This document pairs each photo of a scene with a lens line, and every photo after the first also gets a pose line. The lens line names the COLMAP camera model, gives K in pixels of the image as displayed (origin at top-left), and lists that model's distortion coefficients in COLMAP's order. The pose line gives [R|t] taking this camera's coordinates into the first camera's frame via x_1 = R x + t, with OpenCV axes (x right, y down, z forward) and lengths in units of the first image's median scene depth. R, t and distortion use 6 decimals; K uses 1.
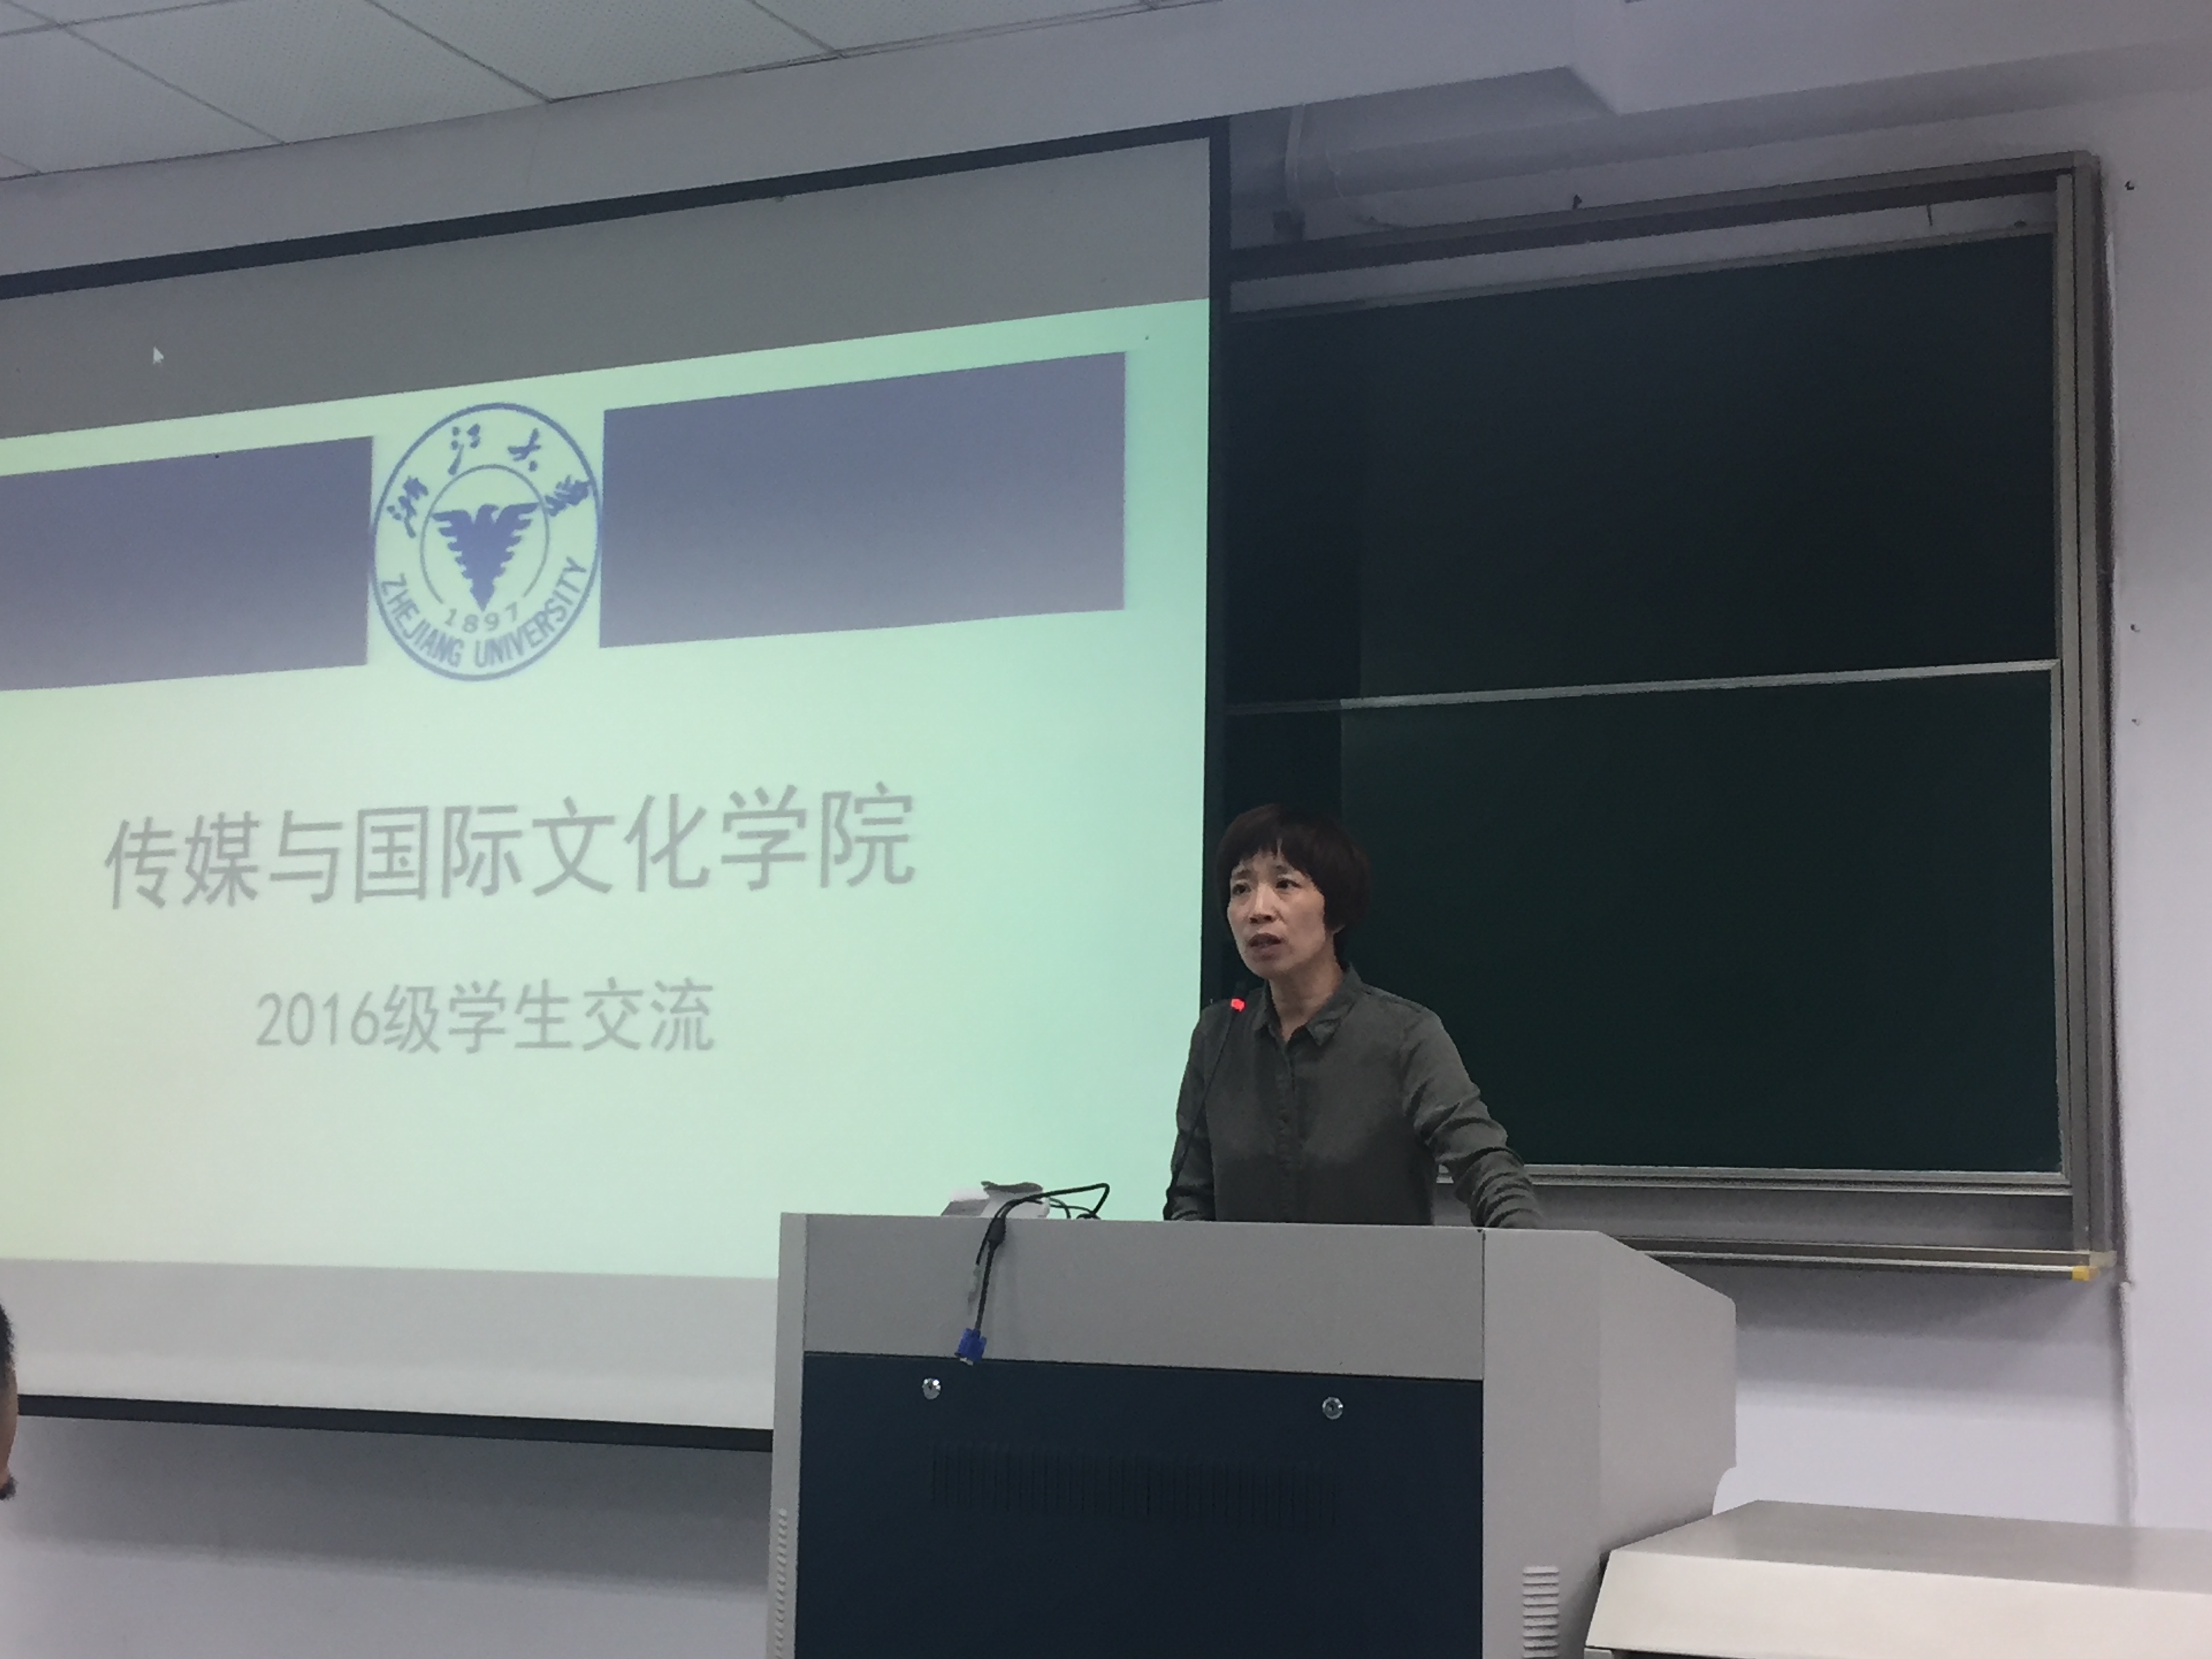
lens RADIAL K [[3206.8, 0, 1100.7], [0, 3206.8, 835.0], [0, 0, 1]] dist [0.054343, 0.000000]
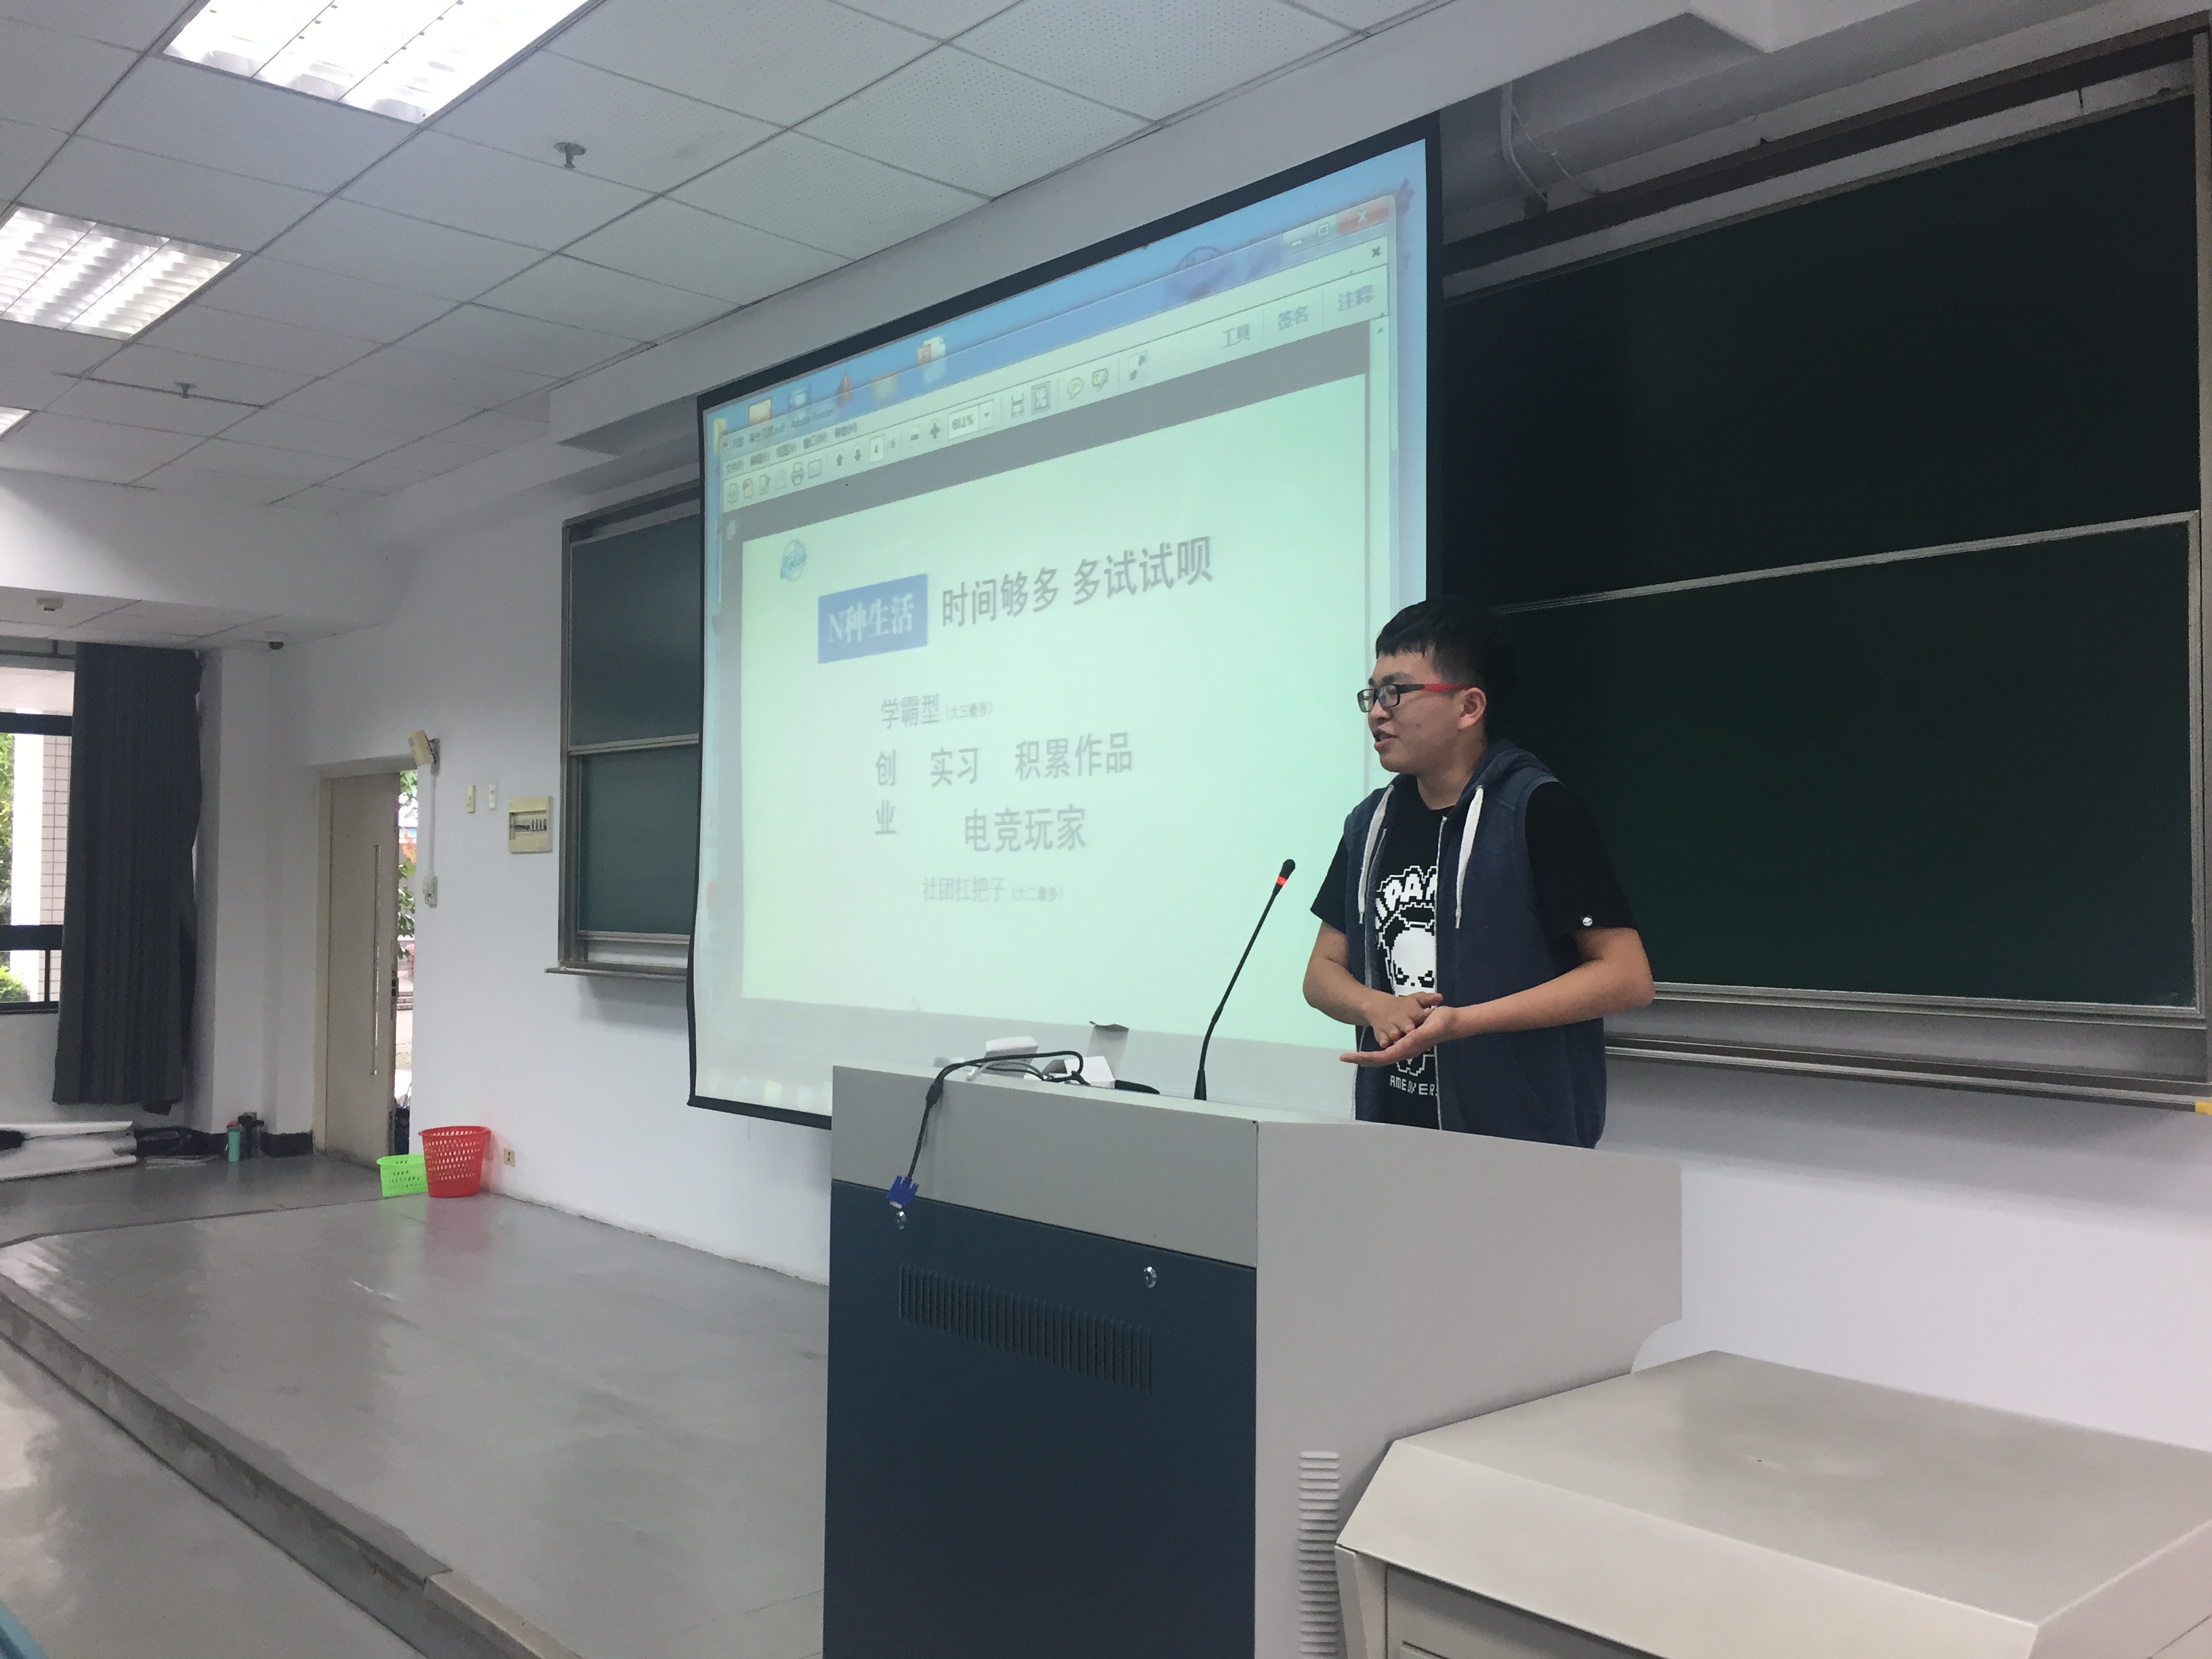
lens RADIAL K [[1879.8, 0, 1109.6], [0, 1879.8, 829.9], [0, 0, 1]] dist [0.025755, -0.034724]
pose [[0.916677, -0.020689, -0.399092, 0.214401], [0.047966, 0.997135, 0.058482, -0.004671], [0.396739, -0.072752, 0.915044, 0.298695]]
